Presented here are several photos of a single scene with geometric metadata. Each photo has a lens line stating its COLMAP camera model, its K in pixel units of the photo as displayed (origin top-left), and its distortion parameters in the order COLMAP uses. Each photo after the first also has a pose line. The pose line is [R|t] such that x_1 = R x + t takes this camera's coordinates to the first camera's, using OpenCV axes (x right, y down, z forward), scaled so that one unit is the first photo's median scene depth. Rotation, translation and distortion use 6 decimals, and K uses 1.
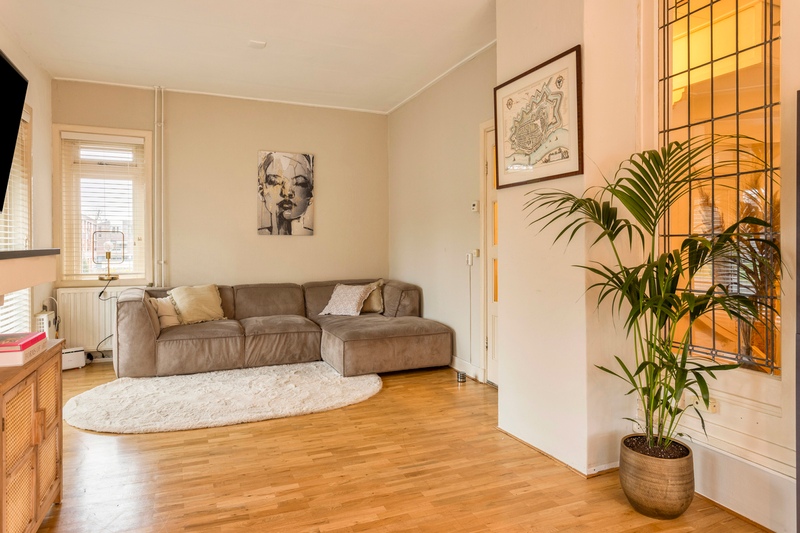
lens RADIAL K [[521.8, 0, 398.8], [0, 521.8, 246.8], [0, 0, 1]] dist [0.000494, 0.001946]
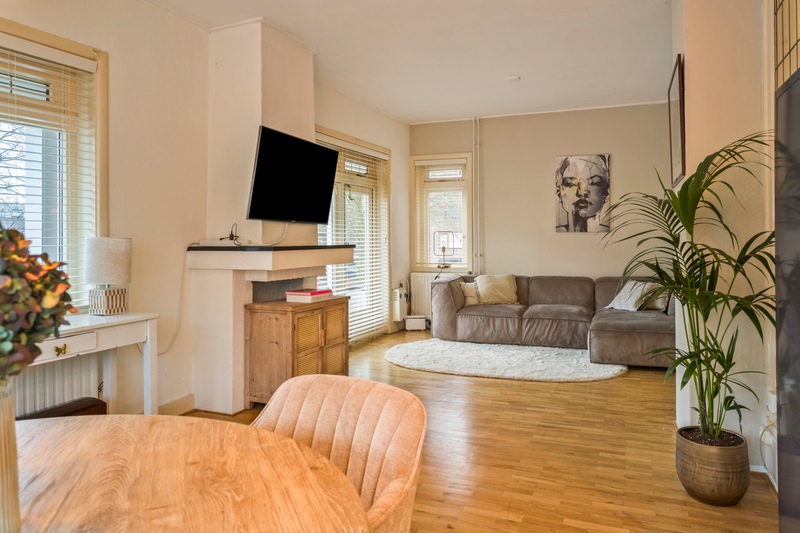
lens RADIAL K [[592.5, 0, 401.0], [0, 592.5, 239.2], [0, 0, 1]] dist [0.000343, -0.000417]
pose [[0.698061, -0.003057, -0.716031, 0.439831], [0.000659, 0.999993, -0.003627, -0.004378], [0.716038, 0.002060, 0.698059, -0.131176]]
